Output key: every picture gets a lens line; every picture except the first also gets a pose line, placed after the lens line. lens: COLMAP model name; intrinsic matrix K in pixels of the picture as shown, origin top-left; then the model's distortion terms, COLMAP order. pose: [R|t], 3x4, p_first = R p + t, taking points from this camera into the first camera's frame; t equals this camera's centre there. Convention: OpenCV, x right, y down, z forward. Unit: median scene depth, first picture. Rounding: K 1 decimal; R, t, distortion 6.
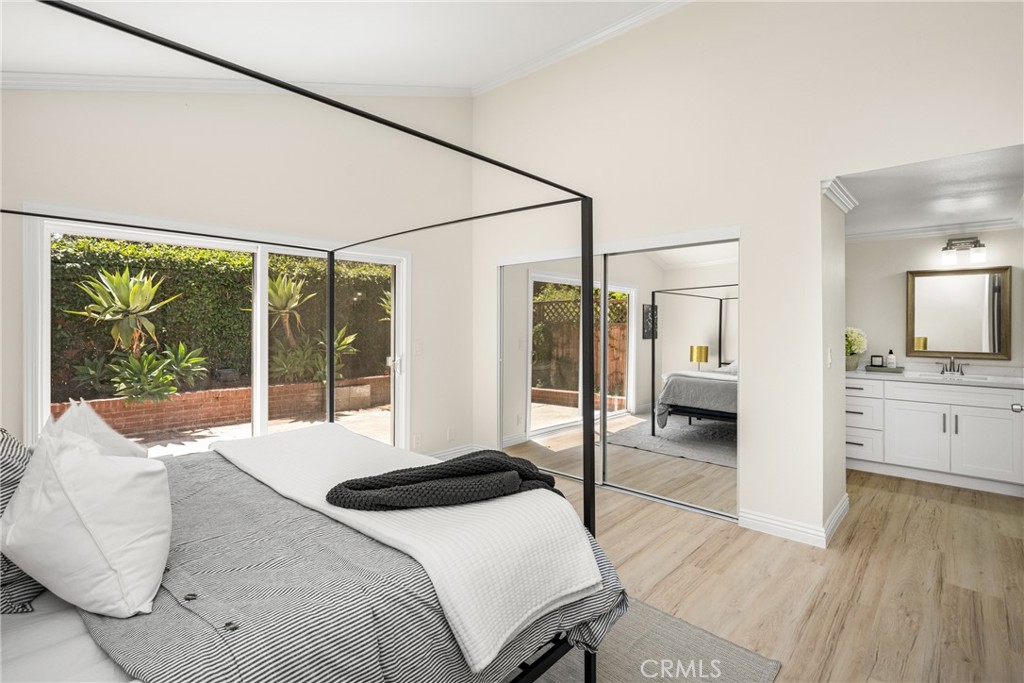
lens RADIAL K [[478.9, 0, 544.4], [0, 478.9, 327.1], [0, 0, 1]] dist [0.003278, -0.001374]
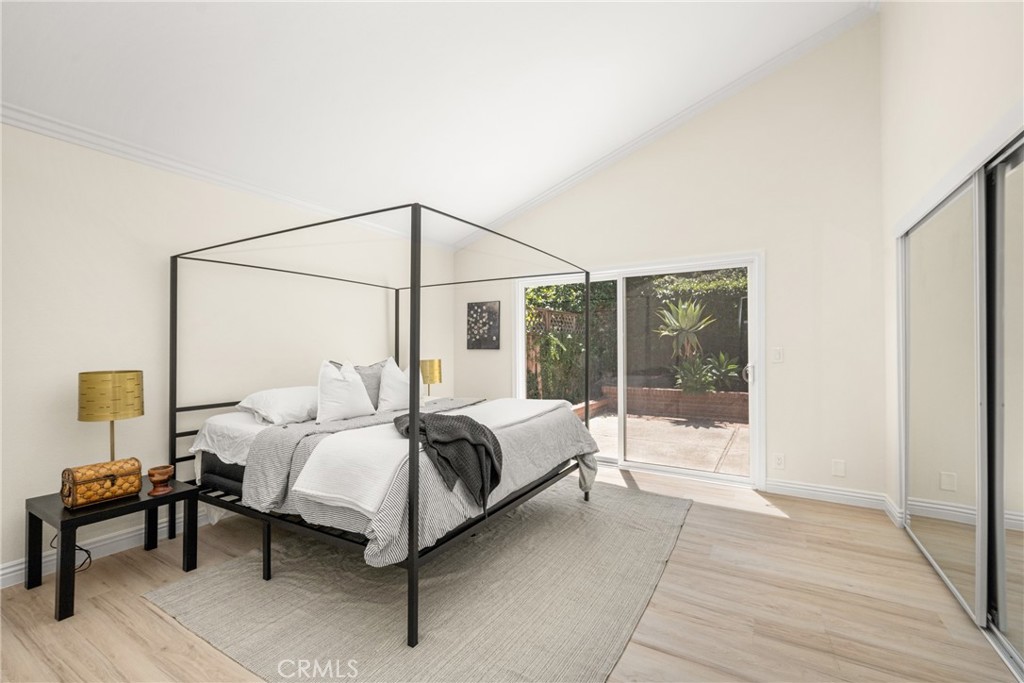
lens RADIAL K [[444.3, 0, 519.8], [0, 444.3, 342.8], [0, 0, 1]] dist [-0.016880, -0.000488]
pose [[0.178369, -0.008312, -0.983928, 0.346302], [0.002677, 0.999965, -0.007962, 0.016218], [0.983960, -0.001213, 0.178385, 0.286242]]
